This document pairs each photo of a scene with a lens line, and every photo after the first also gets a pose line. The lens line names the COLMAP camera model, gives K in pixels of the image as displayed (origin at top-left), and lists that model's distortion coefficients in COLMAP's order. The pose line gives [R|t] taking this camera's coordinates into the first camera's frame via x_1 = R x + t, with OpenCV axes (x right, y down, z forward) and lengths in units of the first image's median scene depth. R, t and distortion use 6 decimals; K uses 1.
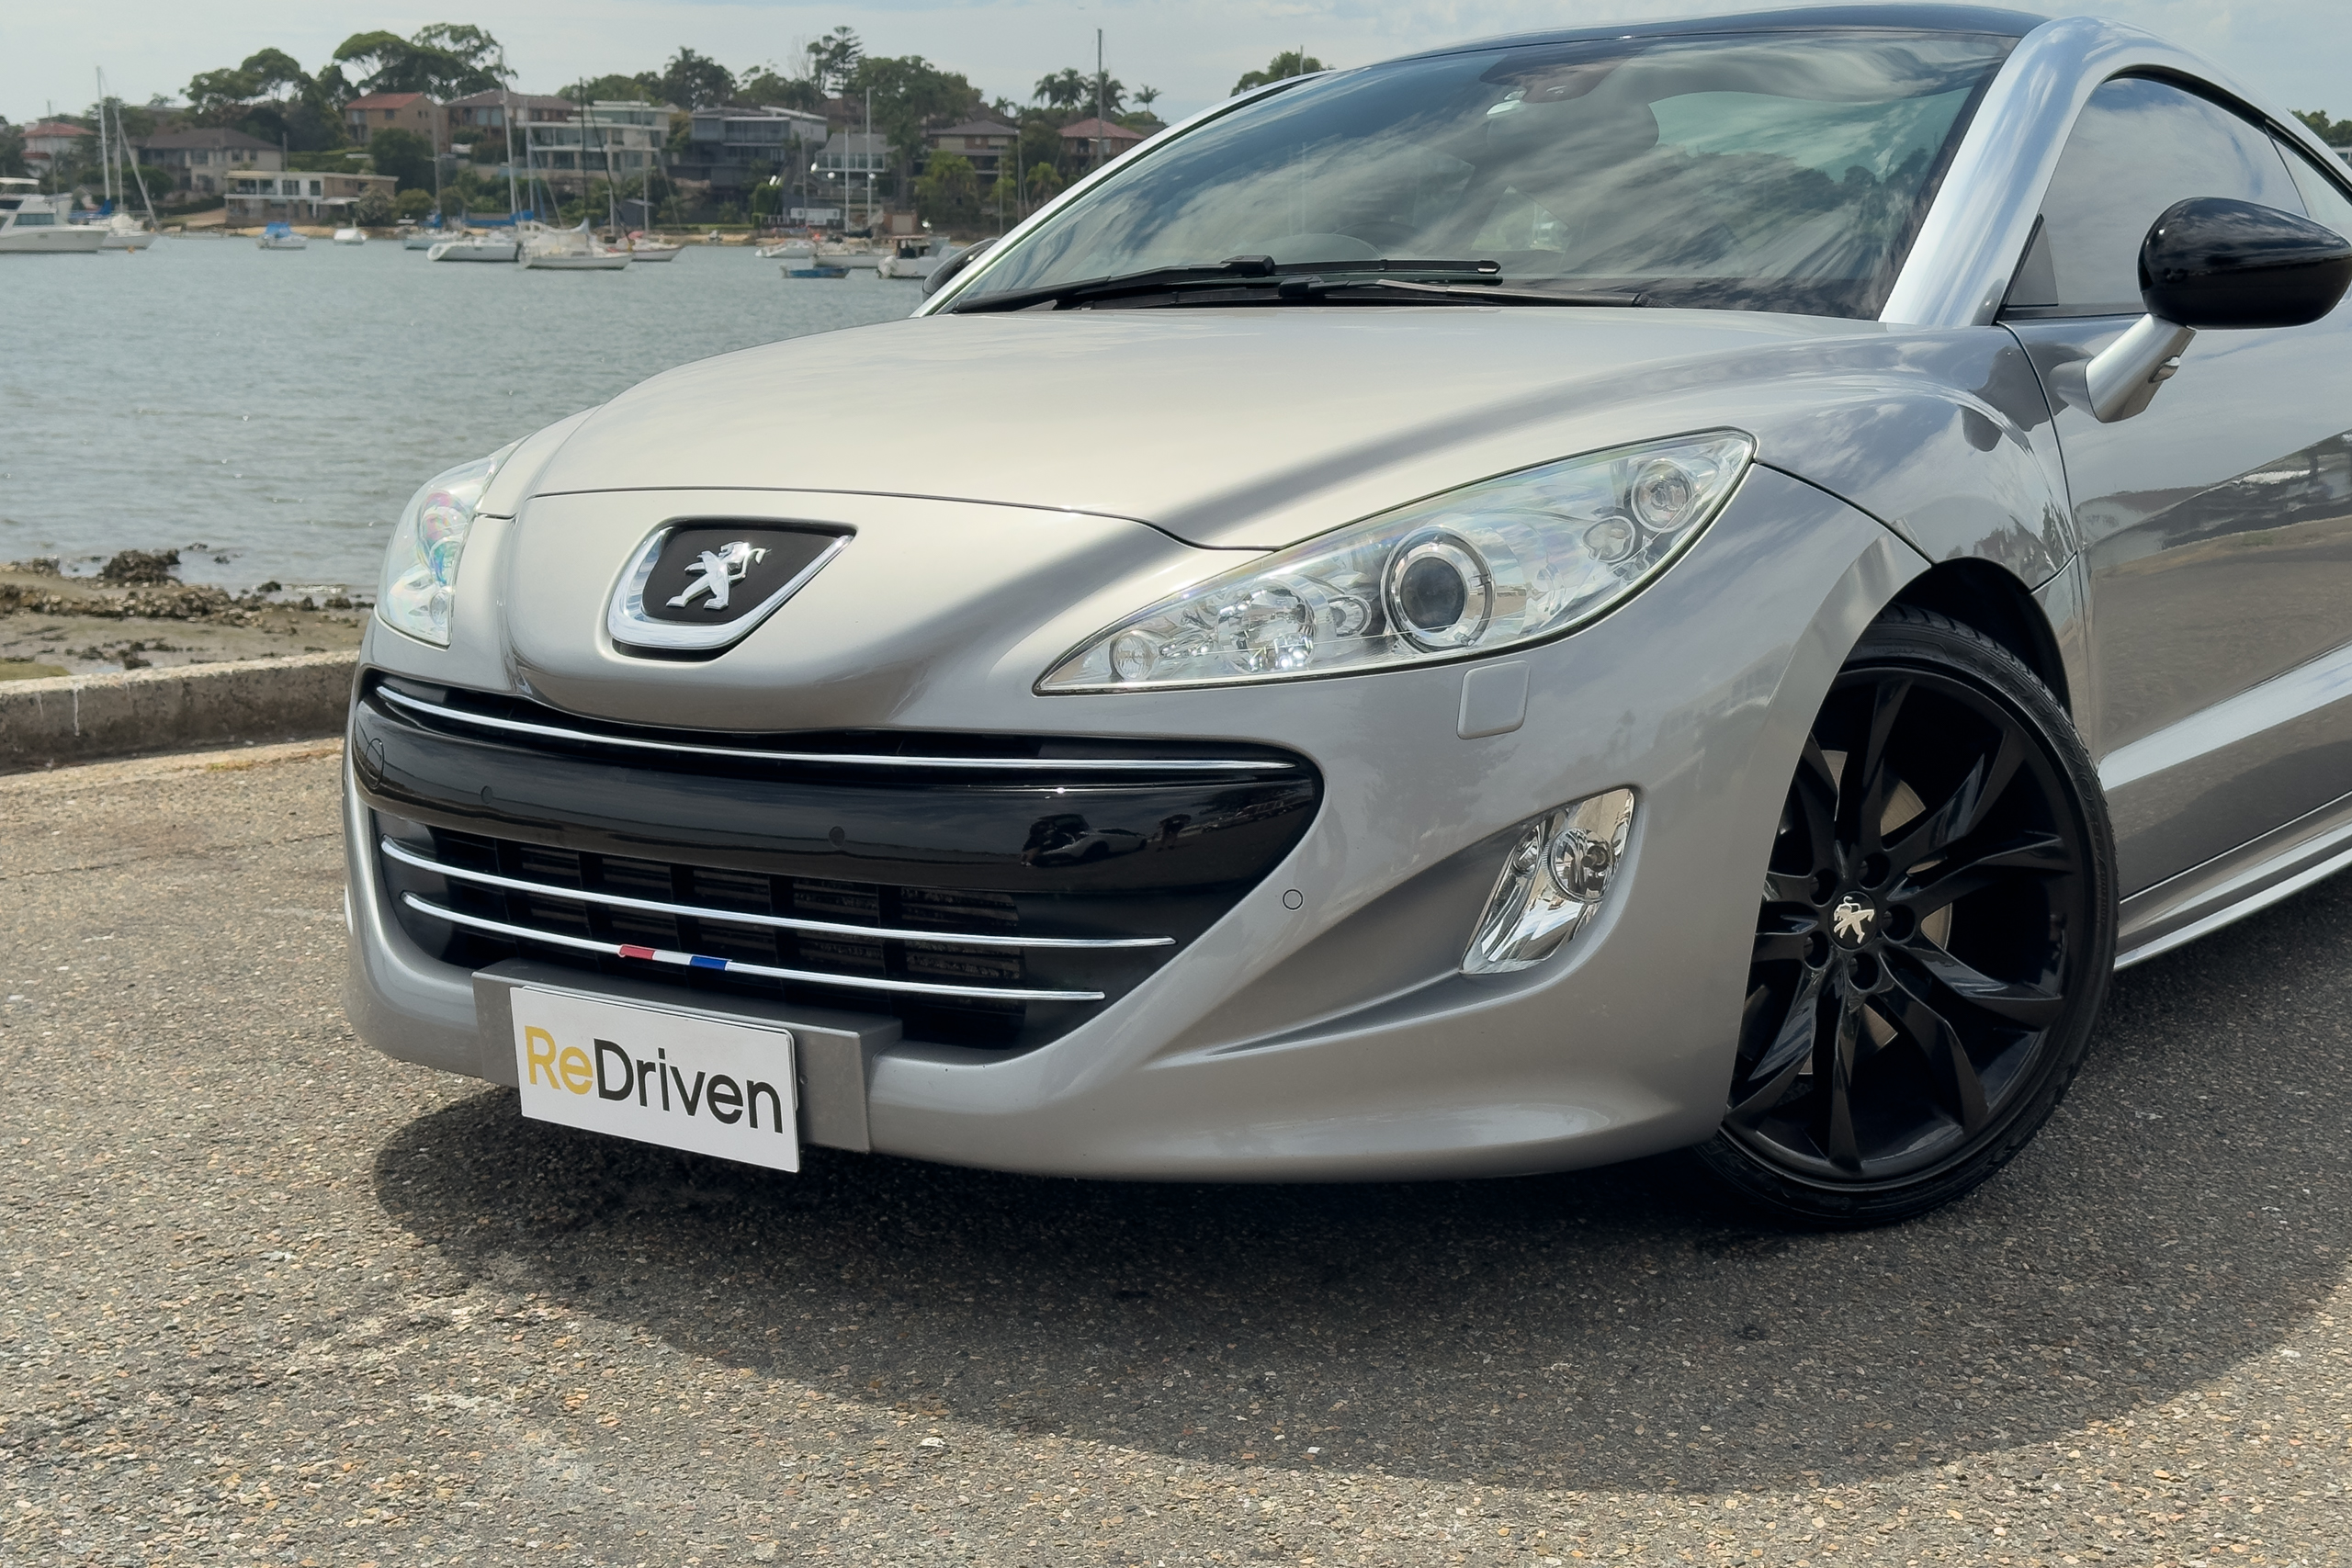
lens RADIAL K [[3262.8, 0, 1172.5], [0, 3262.8, 857.6], [0, 0, 1]] dist [0.196328, -0.338353]
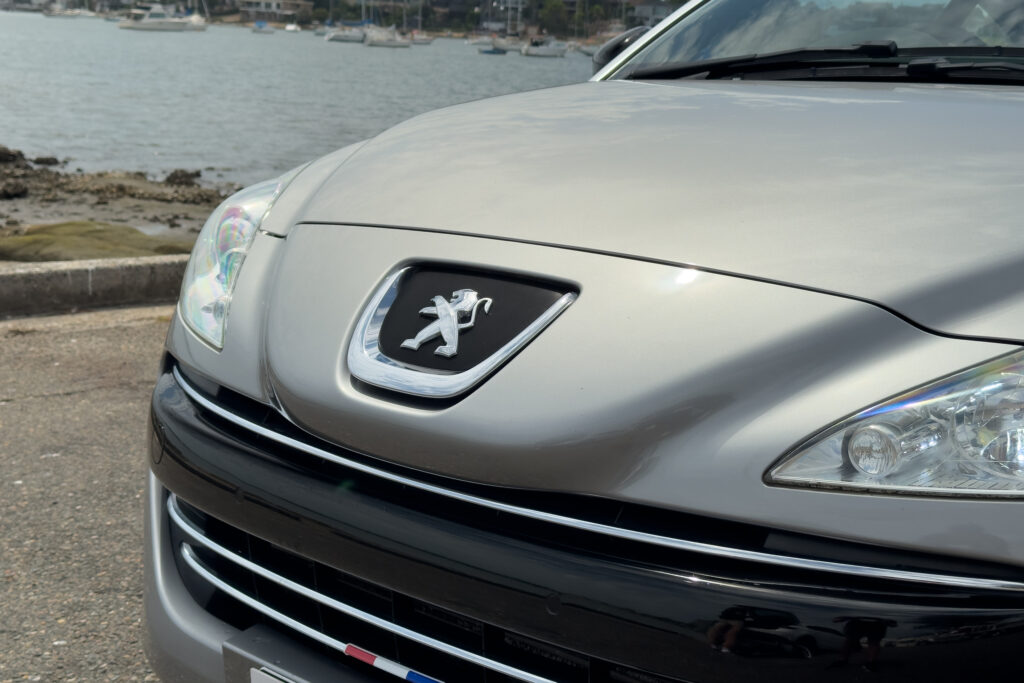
lens RADIAL K [[1367.9, 0, 530.1], [0, 1367.9, 401.7], [0, 0, 1]] dist [0.129518, -0.079081]
pose [[0.996185, 0.056282, -0.066693, -0.015951], [-0.051514, 0.996133, 0.071176, -0.018537], [0.070441, -0.067469, 0.995232, 0.109447]]
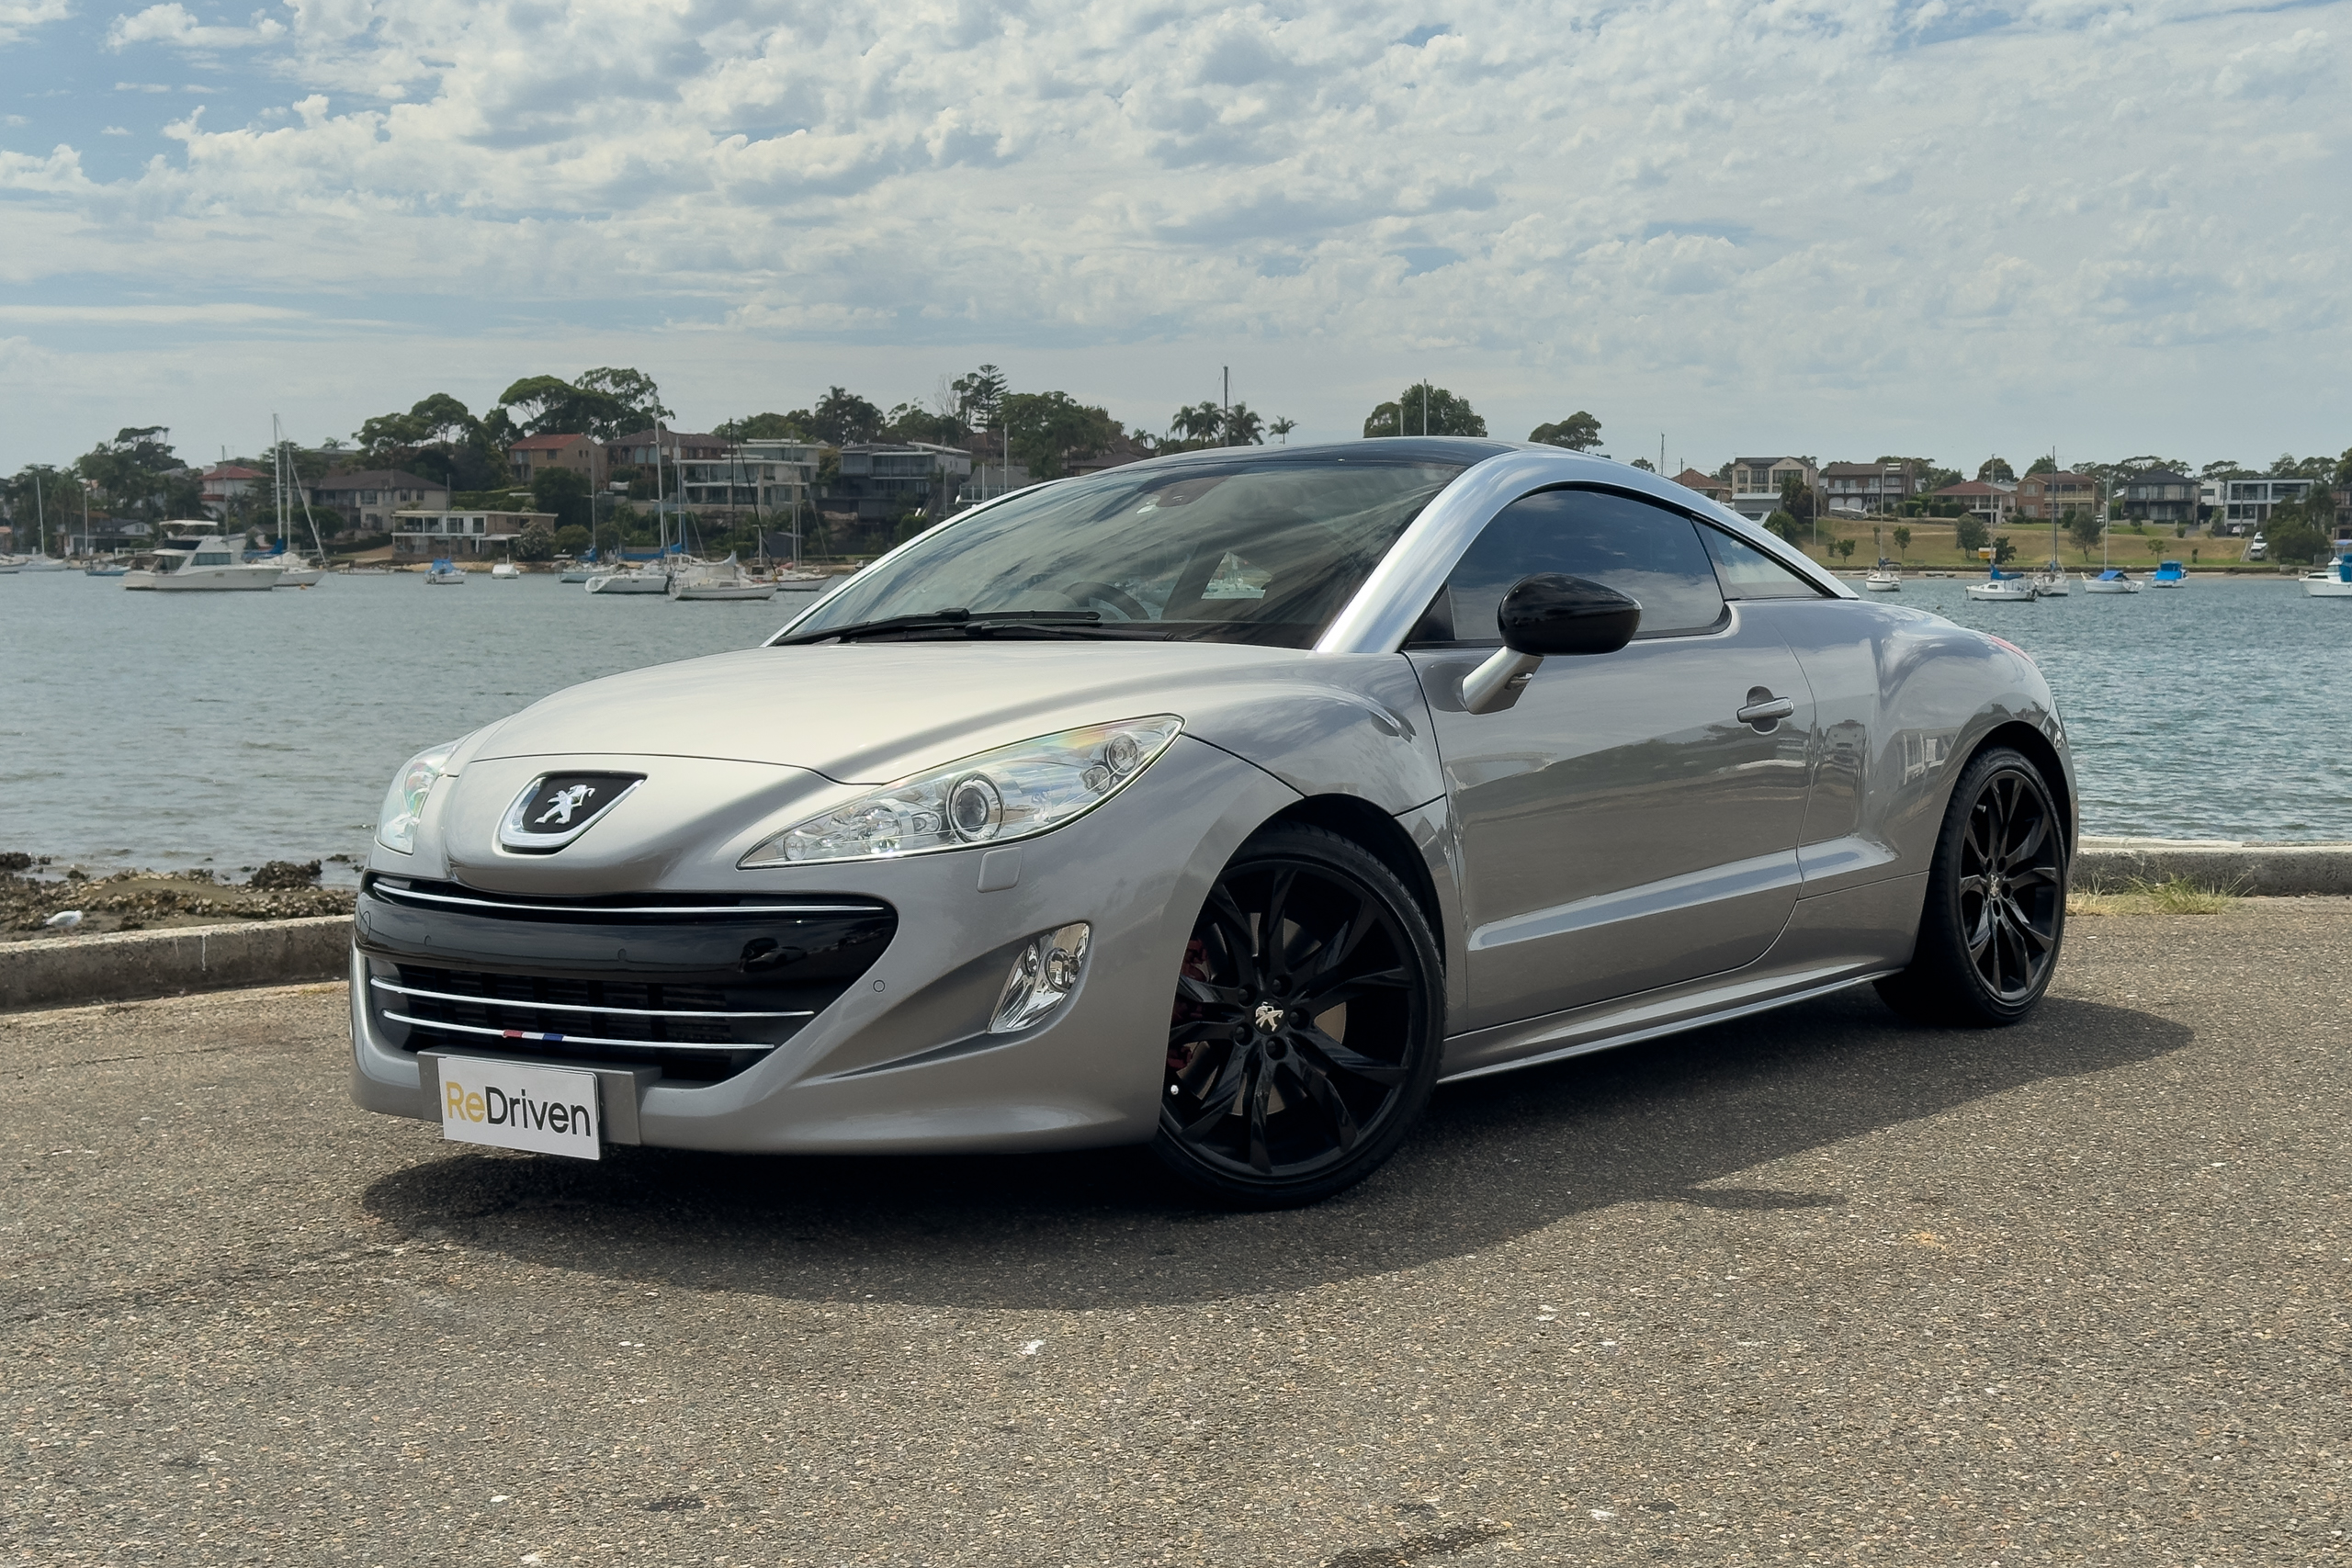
lens RADIAL K [[3458.7, 0, 1180.8], [0, 3458.7, 865.5], [0, 0, 1]] dist [0.168570, 0.006786]
pose [[0.998412, -0.002758, -0.056274, 0.053510], [-0.002751, 0.995224, -0.097575, 0.022810], [0.056275, 0.097575, 0.993636, -0.143210]]
